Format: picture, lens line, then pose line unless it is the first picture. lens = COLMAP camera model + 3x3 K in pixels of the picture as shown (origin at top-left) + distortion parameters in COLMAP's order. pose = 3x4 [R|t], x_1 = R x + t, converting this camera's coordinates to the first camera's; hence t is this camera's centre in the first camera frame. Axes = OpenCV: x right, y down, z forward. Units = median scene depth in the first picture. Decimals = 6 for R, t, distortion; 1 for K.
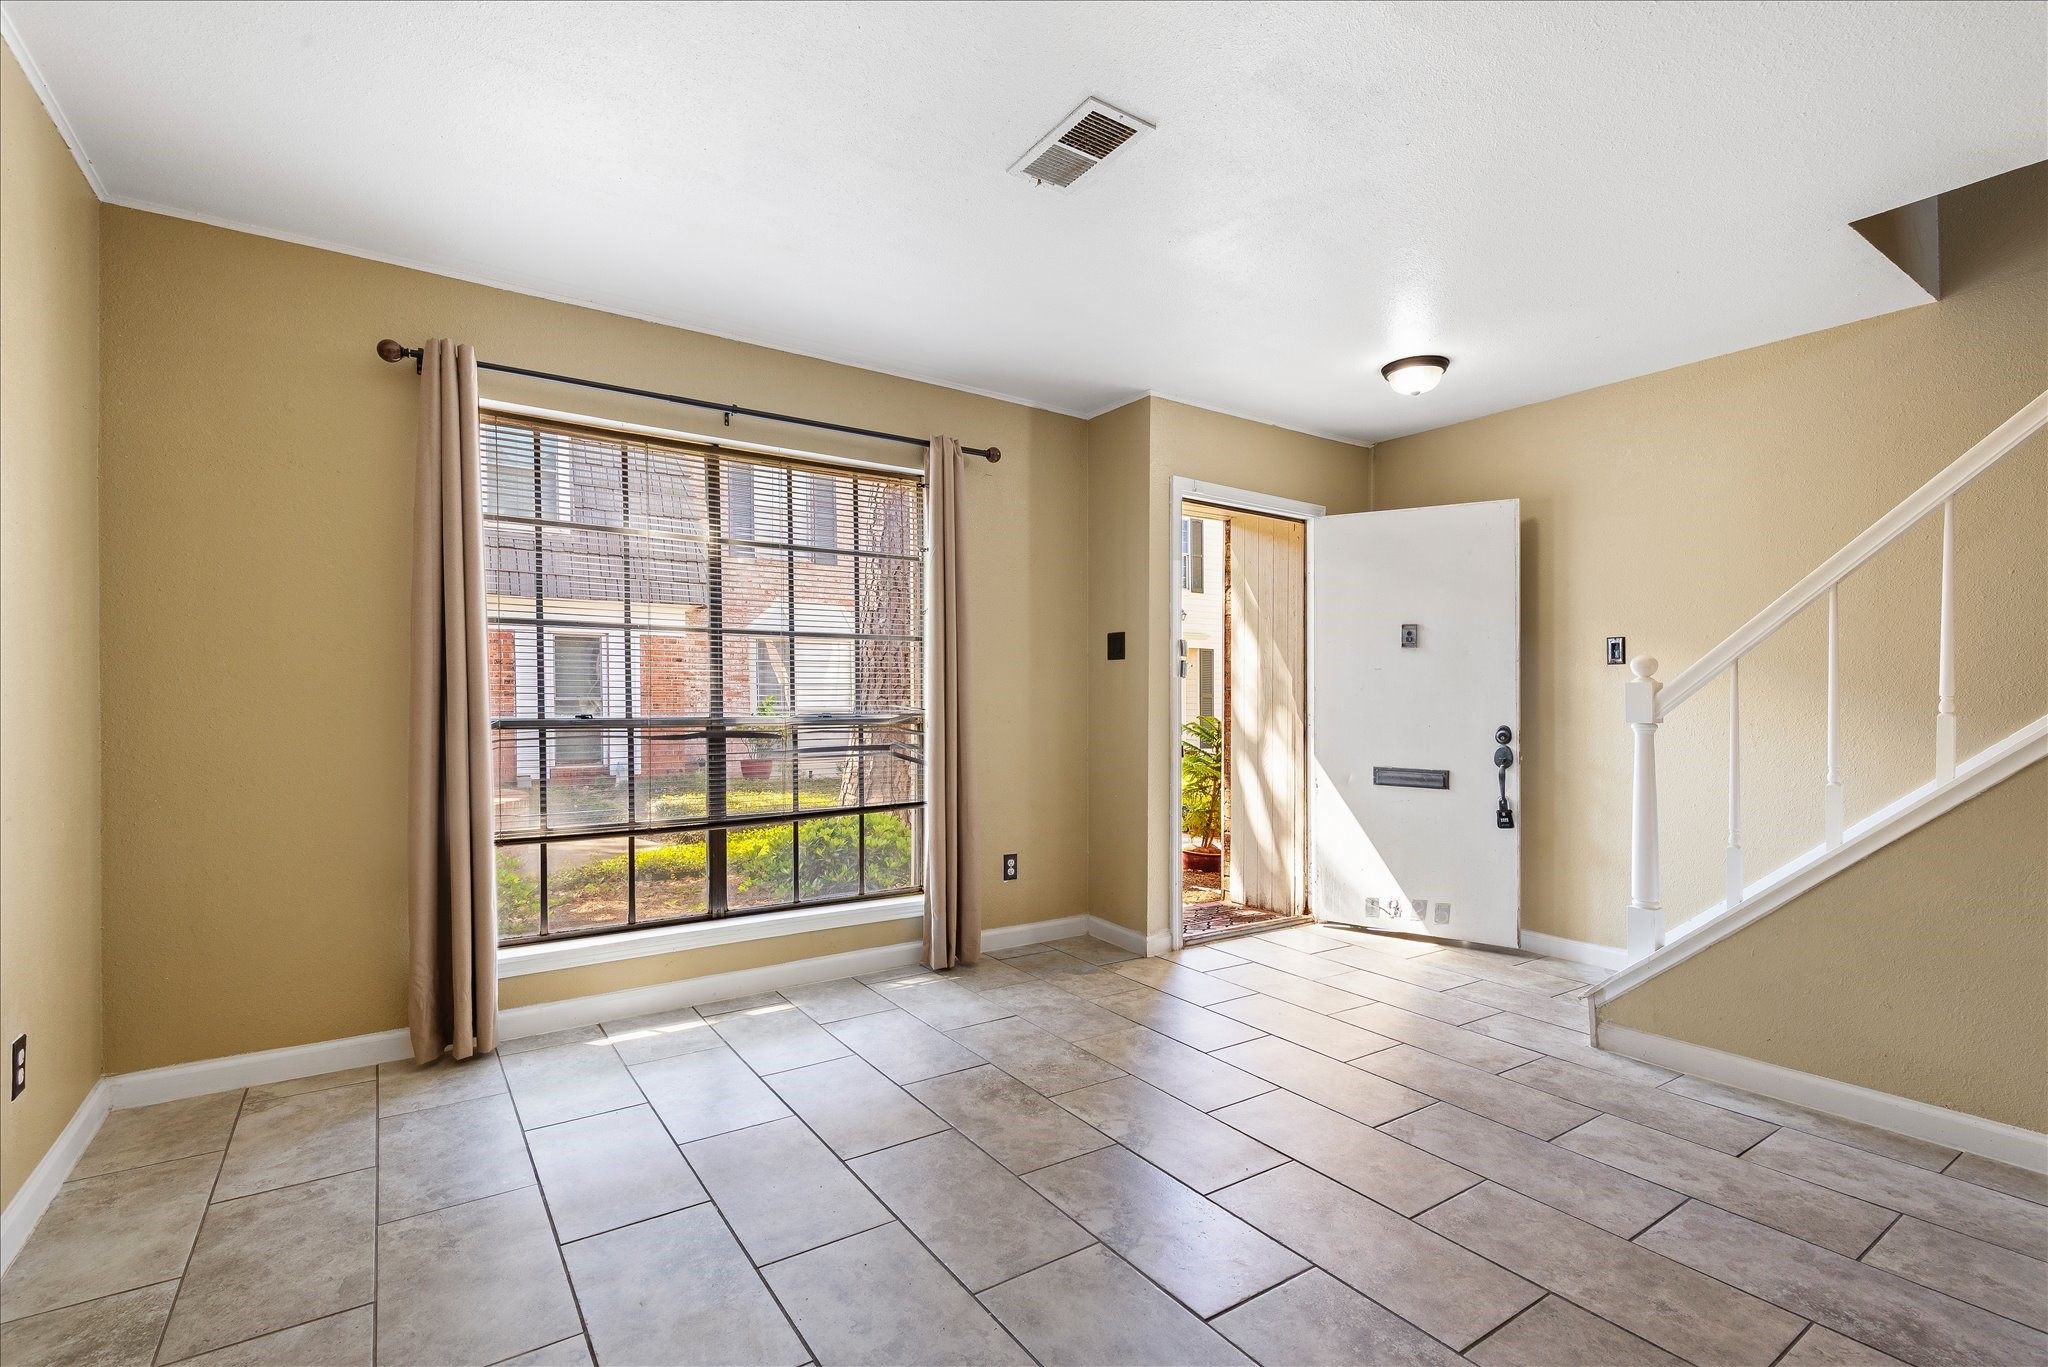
lens RADIAL K [[943.0, 0, 1027.5], [0, 943.0, 692.0], [0, 0, 1]] dist [0.020018, -0.012659]
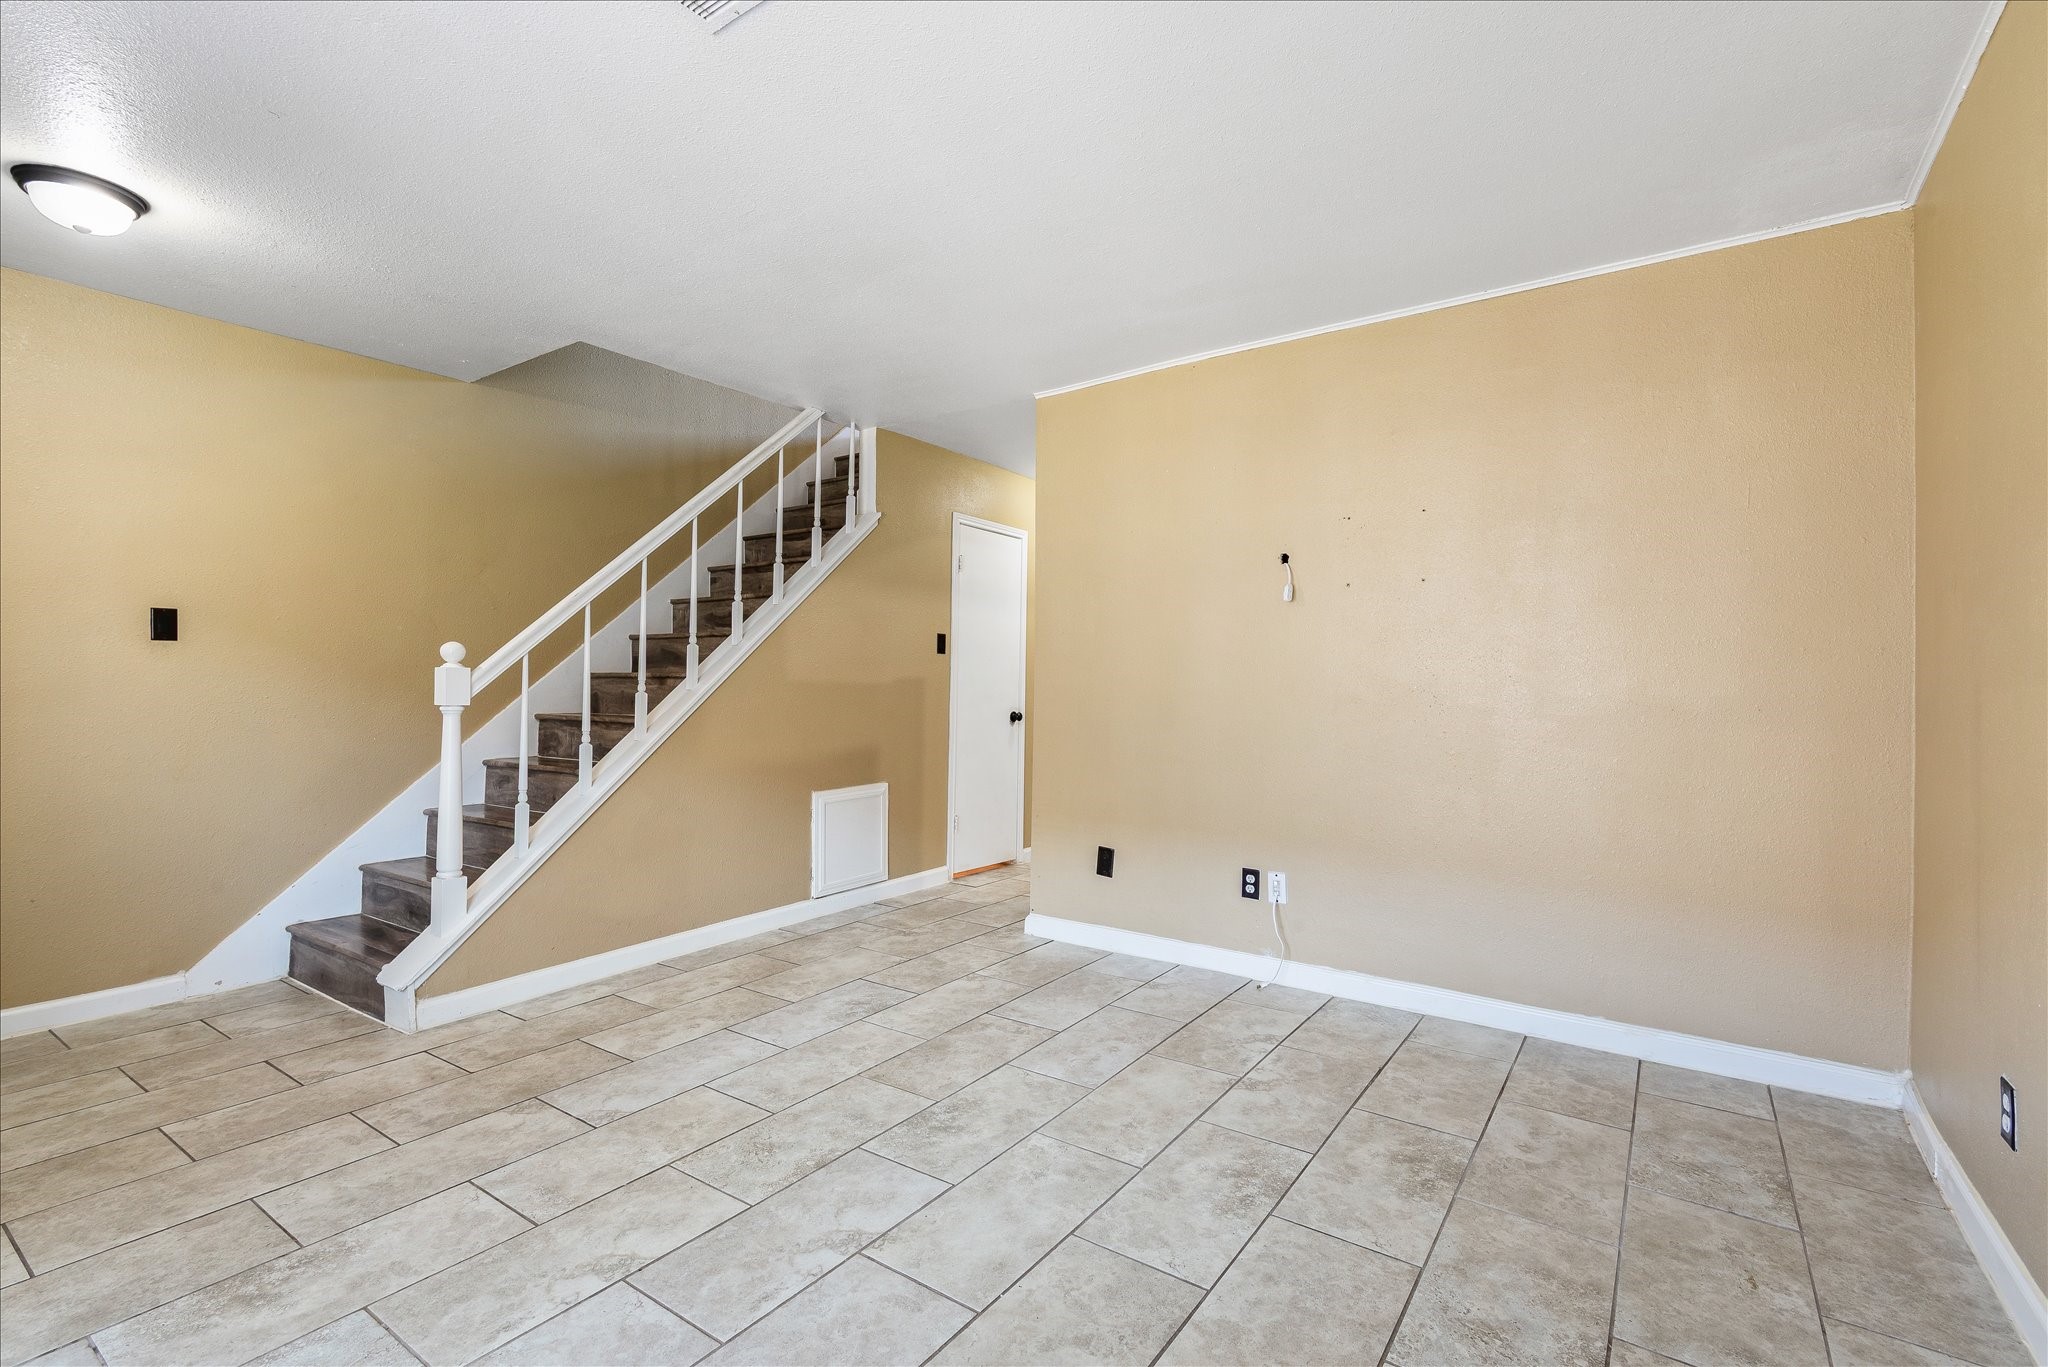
lens RADIAL K [[943.0, 0, 1026.1], [0, 943.0, 681.0], [0, 0, 1]] dist [0.020018, -0.012659]
pose [[-0.355102, -0.004263, 0.934818, -0.758684], [-0.007017, 0.999974, 0.001895, 0.000397], [-0.934801, -0.005887, -0.355123, 1.028681]]
